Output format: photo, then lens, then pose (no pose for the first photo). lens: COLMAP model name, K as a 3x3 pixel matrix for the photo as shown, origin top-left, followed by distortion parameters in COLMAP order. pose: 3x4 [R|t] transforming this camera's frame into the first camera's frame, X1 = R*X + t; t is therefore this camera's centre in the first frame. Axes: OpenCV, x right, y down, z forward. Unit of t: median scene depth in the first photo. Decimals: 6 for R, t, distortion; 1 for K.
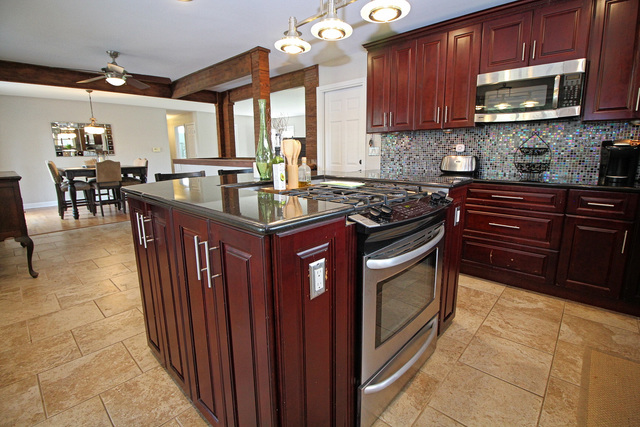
lens RADIAL K [[299.7, 0, 319.9], [0, 299.7, 206.9], [0, 0, 1]] dist [-0.000660, -0.013296]
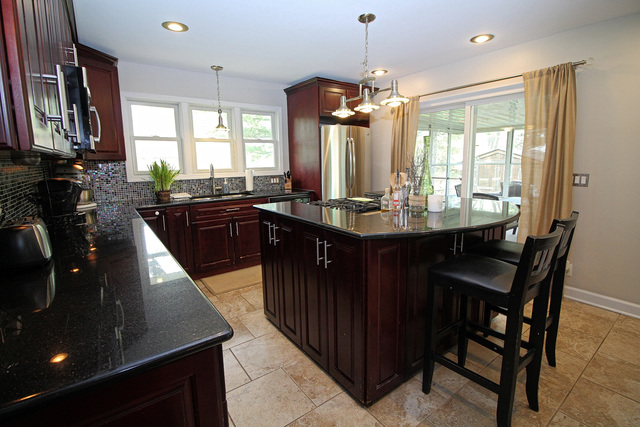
lens RADIAL K [[299.0, 0, 320.5], [0, 299.0, 204.6], [0, 0, 1]] dist [0.000908, -0.012786]
pose [[-0.980554, -0.005895, 0.196163, -0.018262], [0.058304, 0.945668, 0.319863, -0.375477], [-0.187391, 0.325080, -0.926935, 1.644212]]
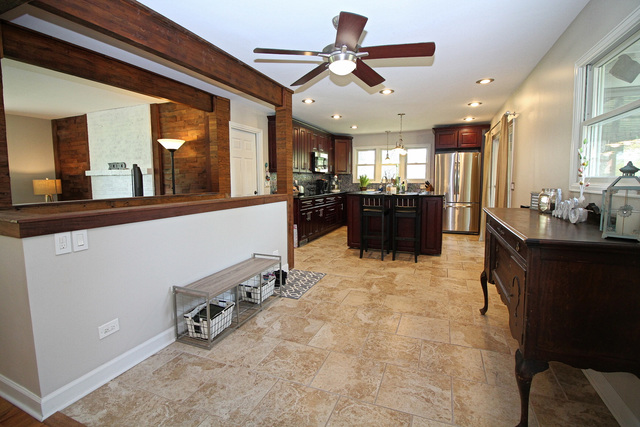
lens RADIAL K [[299.0, 0, 320.5], [0, 299.0, 204.6], [0, 0, 1]] dist [0.000908, -0.012786]
pose [[-0.349164, -0.069185, 0.934504, -1.911235], [0.177633, 0.974302, 0.138501, -0.381712], [-0.920071, 0.214358, -0.327901, 1.988916]]
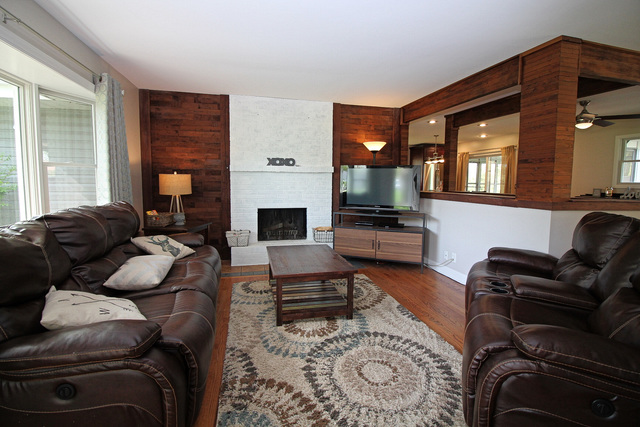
lens RADIAL K [[299.0, 0, 320.5], [0, 299.0, 204.6], [0, 0, 1]] dist [0.000908, -0.012786]
pose [[-0.837058, -0.044949, 0.545265, -0.713744], [0.093149, 0.970361, 0.222988, -0.737169], [-0.539127, 0.237444, -0.808061, 3.967336]]
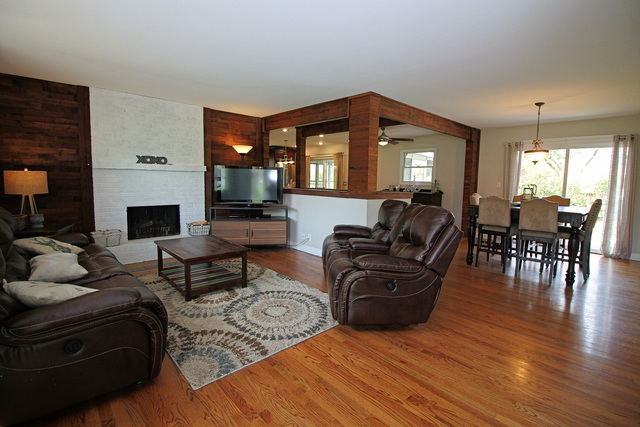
lens RADIAL K [[299.0, 0, 320.5], [0, 299.0, 204.6], [0, 0, 1]] dist [0.000908, -0.012786]
pose [[-0.997602, -0.016934, 0.067108, -0.673657], [0.000970, 0.966092, 0.258196, -0.815435], [-0.069205, 0.257641, -0.963759, 4.341367]]
